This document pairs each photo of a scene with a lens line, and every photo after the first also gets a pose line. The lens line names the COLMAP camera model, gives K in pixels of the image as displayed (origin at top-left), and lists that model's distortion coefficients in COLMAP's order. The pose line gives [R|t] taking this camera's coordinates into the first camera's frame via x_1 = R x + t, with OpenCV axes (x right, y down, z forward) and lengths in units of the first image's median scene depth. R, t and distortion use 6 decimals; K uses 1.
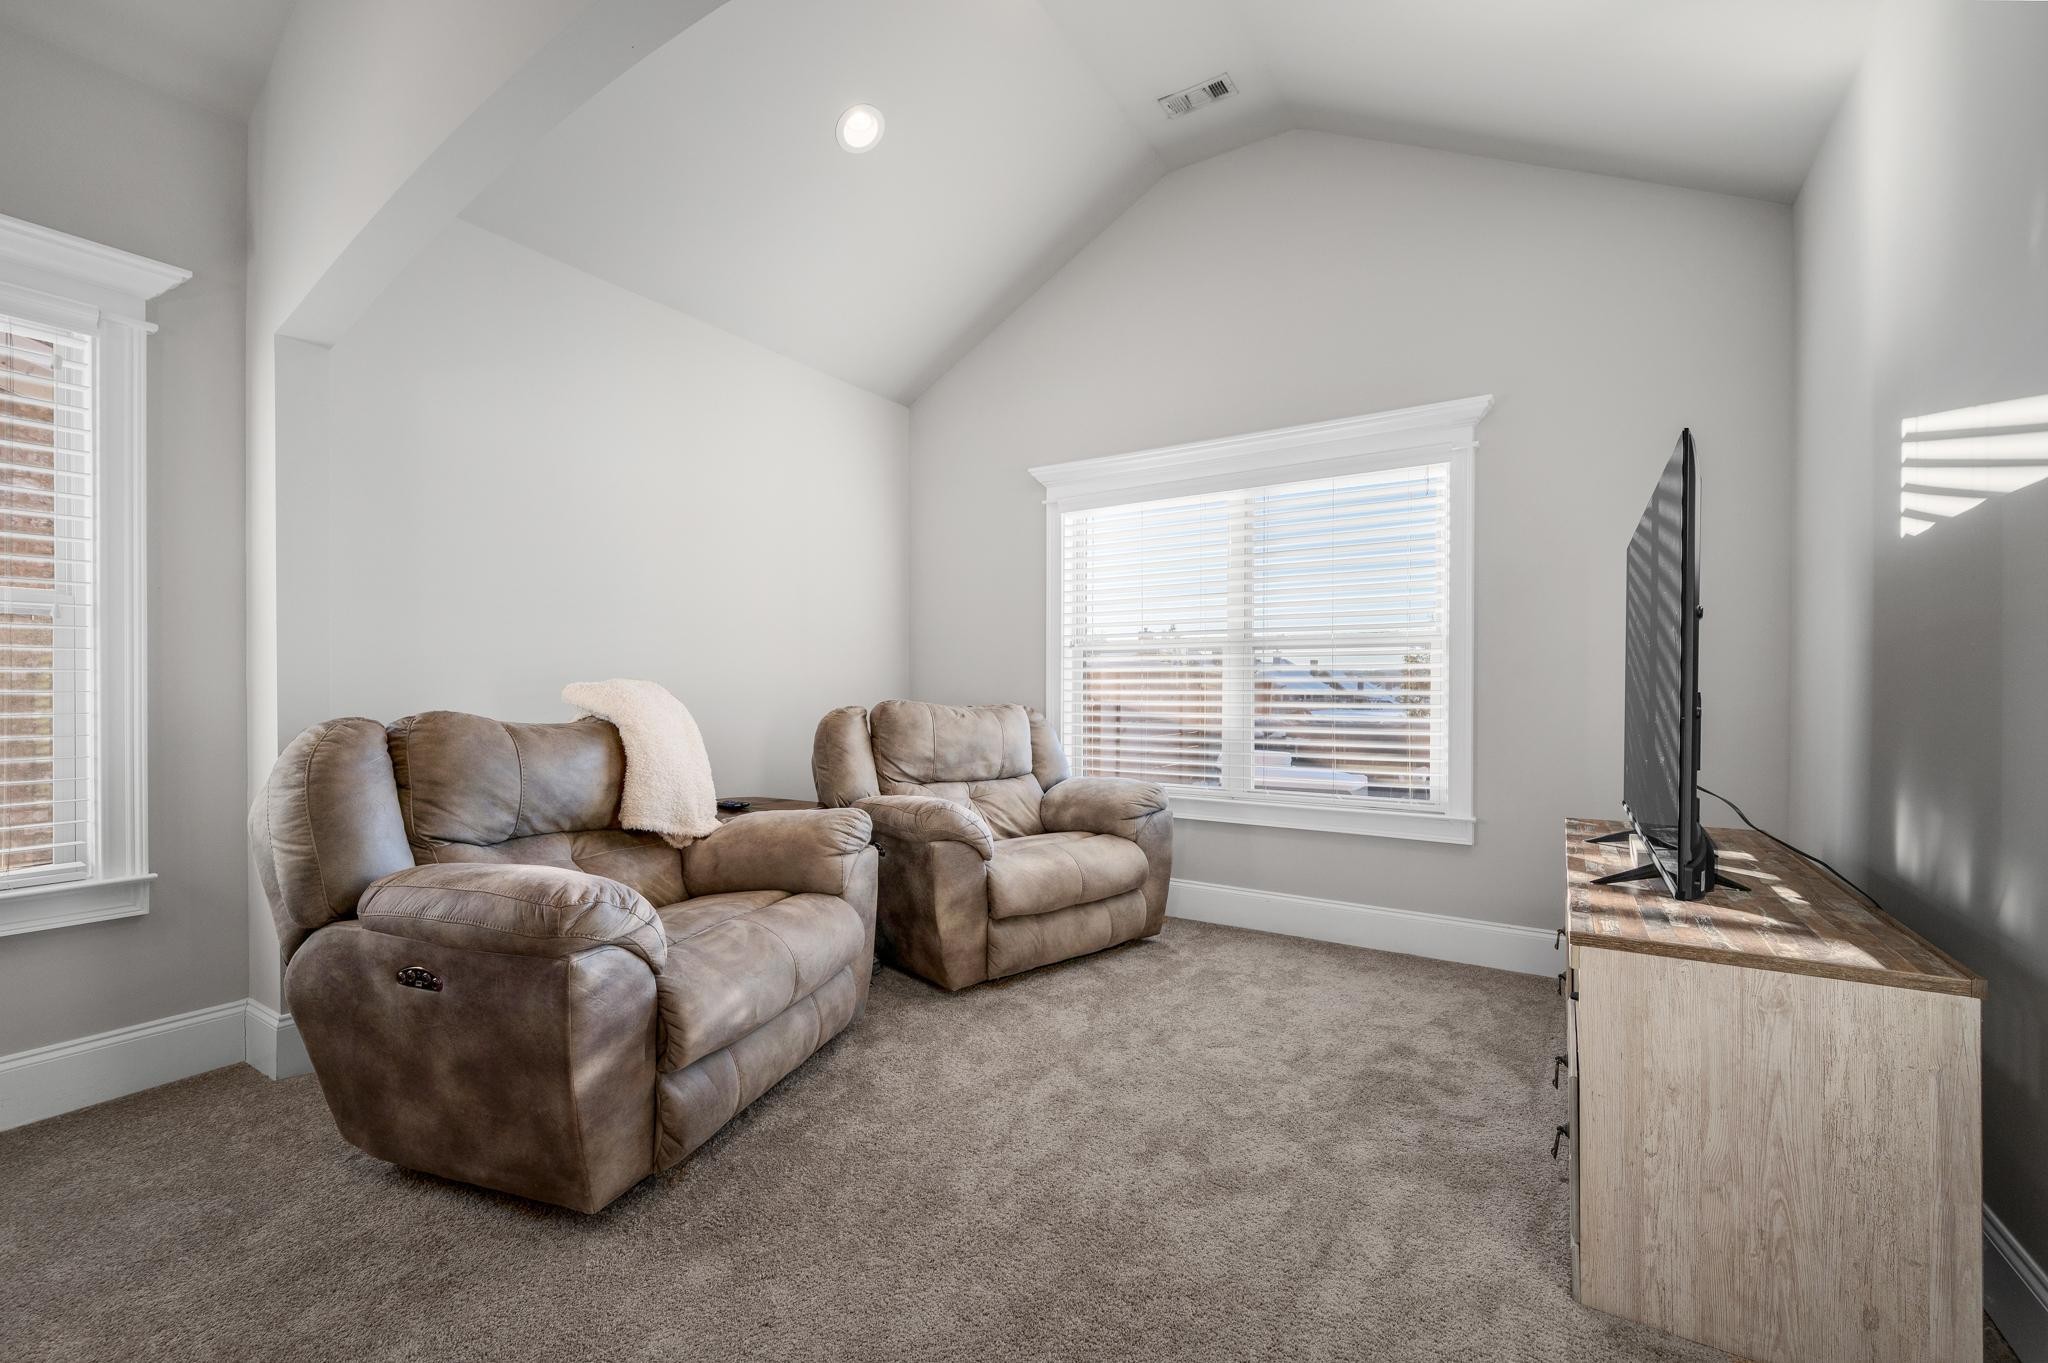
lens RADIAL K [[836.7, 0, 1019.6], [0, 836.7, 698.2], [0, 0, 1]] dist [-0.001144, -0.000012]
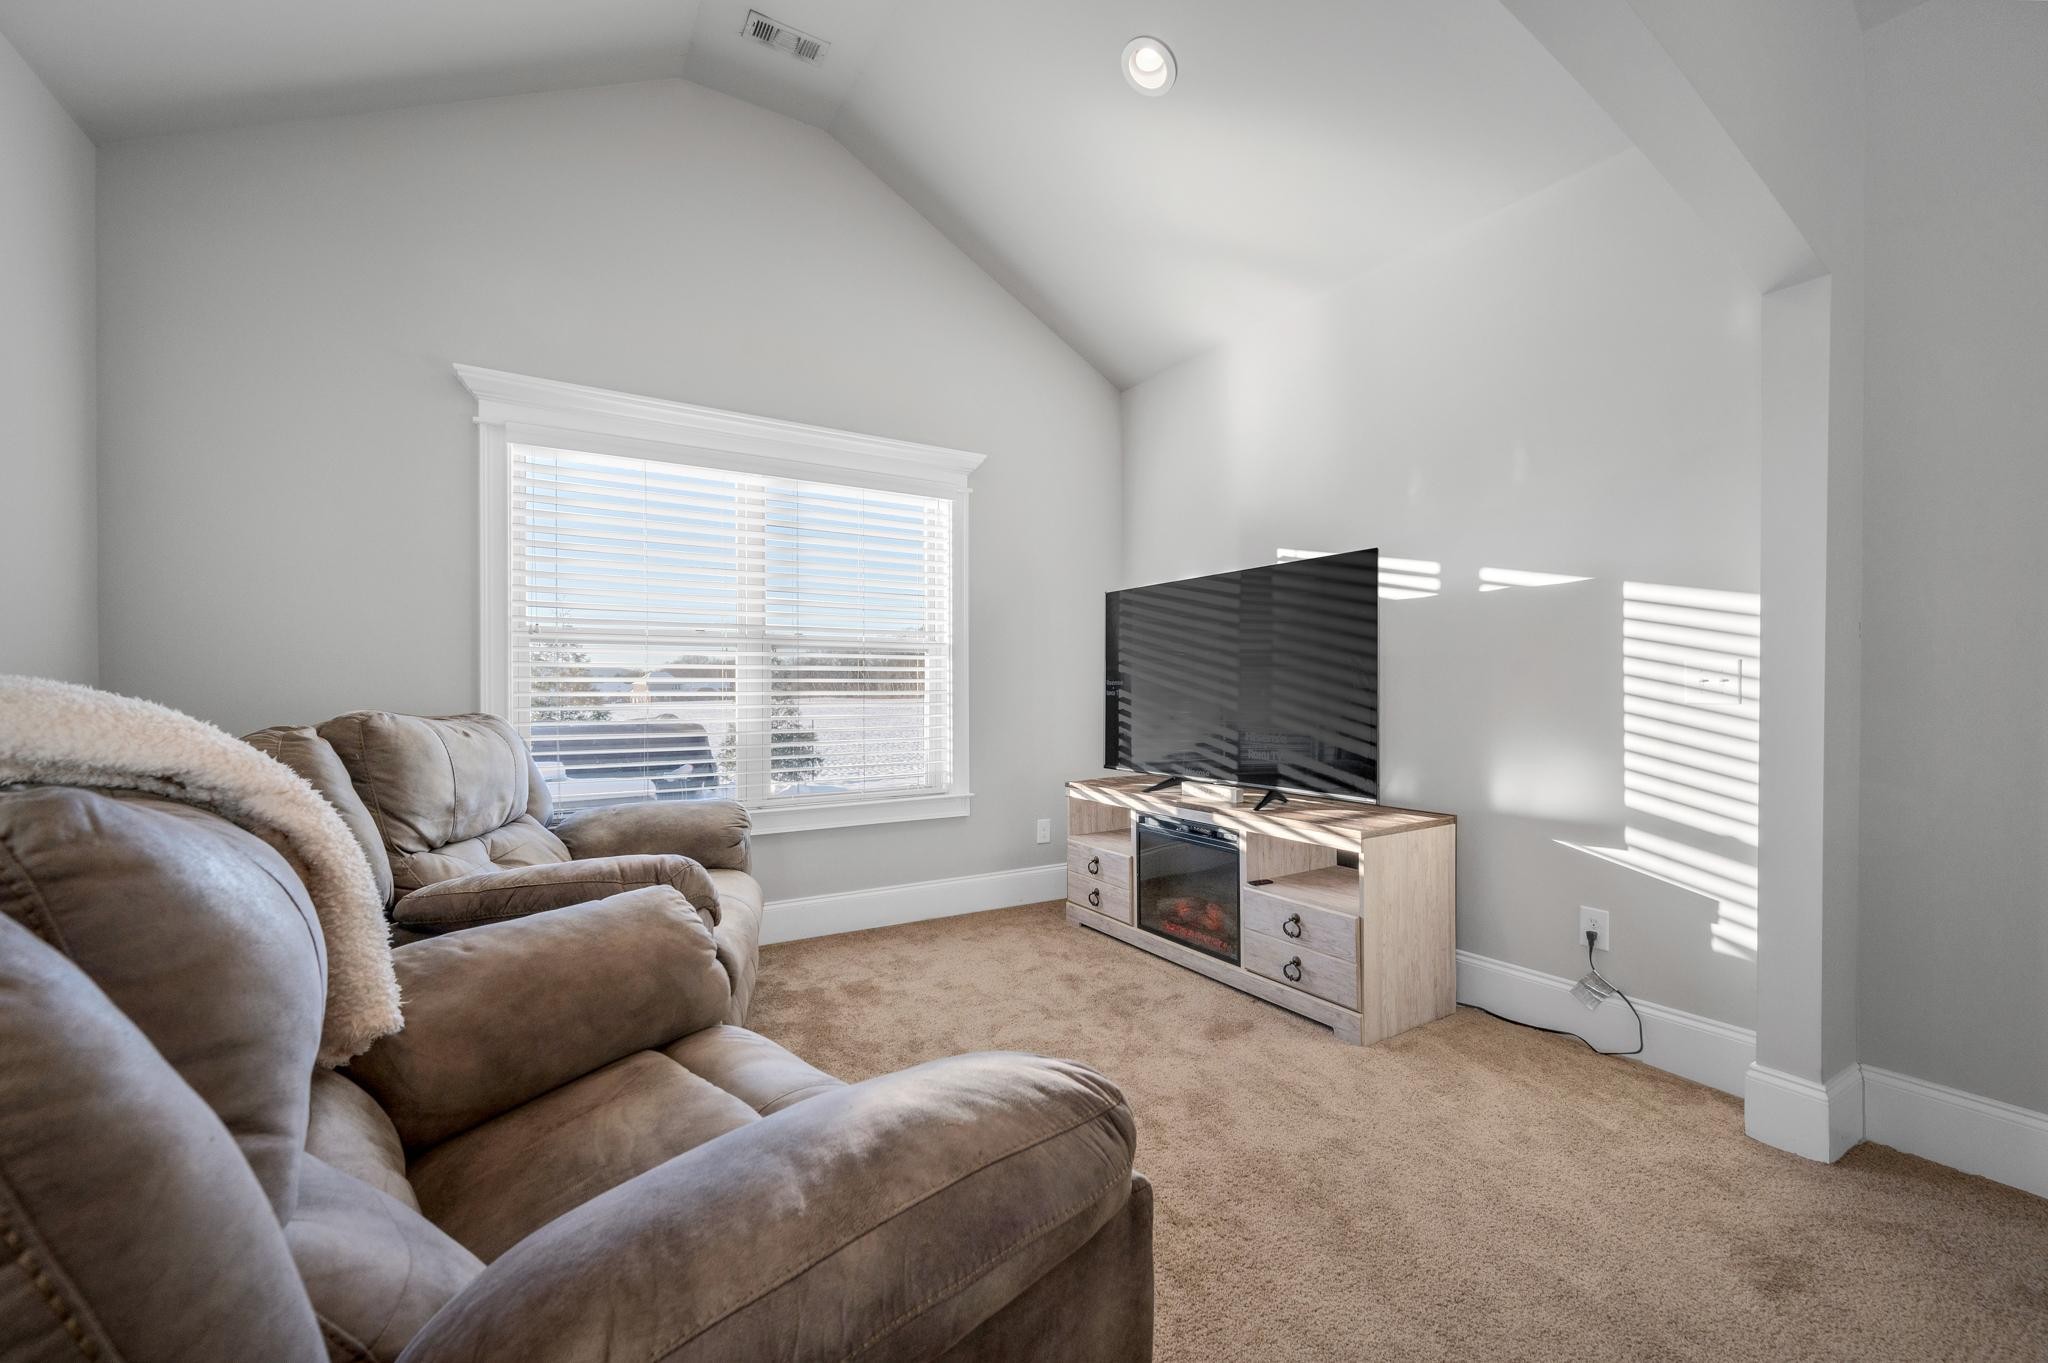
lens RADIAL K [[821.6, 0, 1027.3], [0, 821.6, 693.9], [0, 0, 1]] dist [0.000306, 0.000038]
pose [[0.428078, -0.010517, 0.903680, -0.548222], [0.012038, 0.999910, 0.005935, -0.009998], [-0.903661, 0.008338, 0.428166, 0.428235]]
